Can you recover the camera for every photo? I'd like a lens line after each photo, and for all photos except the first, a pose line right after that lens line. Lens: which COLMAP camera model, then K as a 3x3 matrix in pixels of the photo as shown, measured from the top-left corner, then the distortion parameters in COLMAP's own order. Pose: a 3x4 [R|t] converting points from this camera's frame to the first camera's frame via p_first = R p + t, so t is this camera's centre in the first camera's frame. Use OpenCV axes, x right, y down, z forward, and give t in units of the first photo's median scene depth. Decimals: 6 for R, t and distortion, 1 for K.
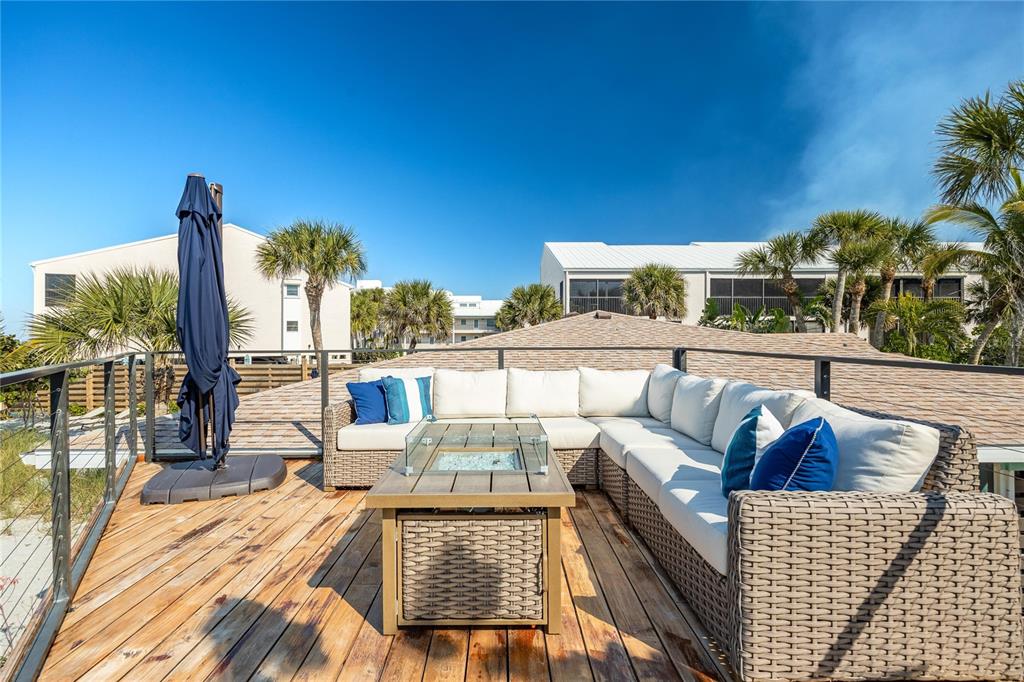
lens RADIAL K [[466.7, 0, 494.0], [0, 466.7, 340.5], [0, 0, 1]] dist [0.000233, -0.000537]
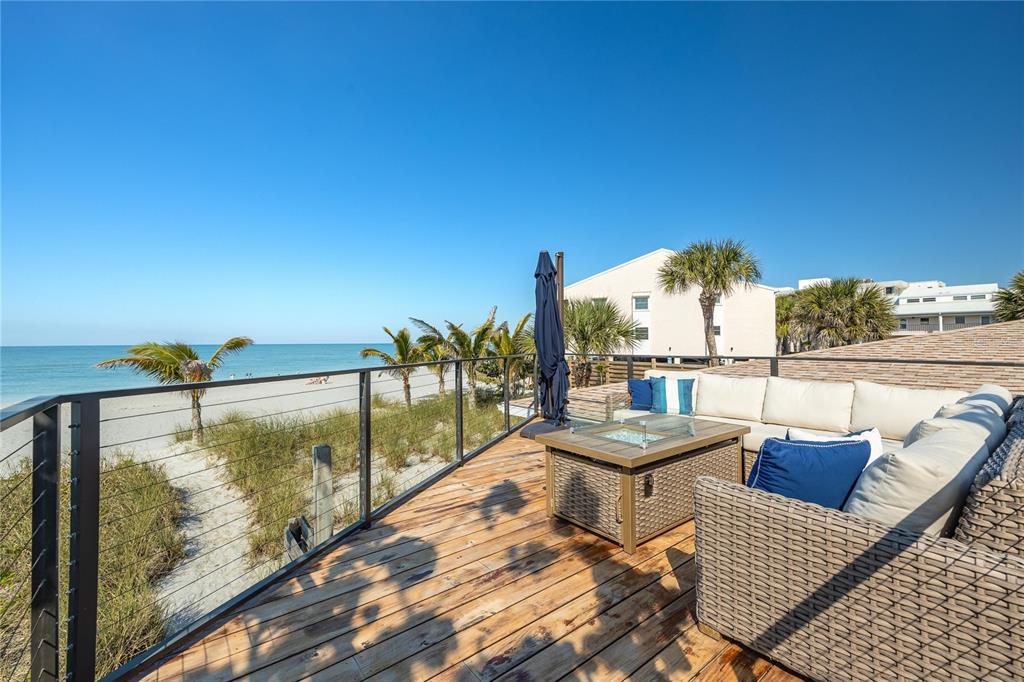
lens RADIAL K [[420.3, 0, 510.4], [0, 420.3, 343.8], [0, 0, 1]] dist [0.000590, -0.000006]
pose [[0.626162, 0.005489, -0.779673, 0.505110], [-0.004231, 0.999984, 0.003642, -0.020418], [0.779681, 0.001018, 0.626176, -0.067929]]
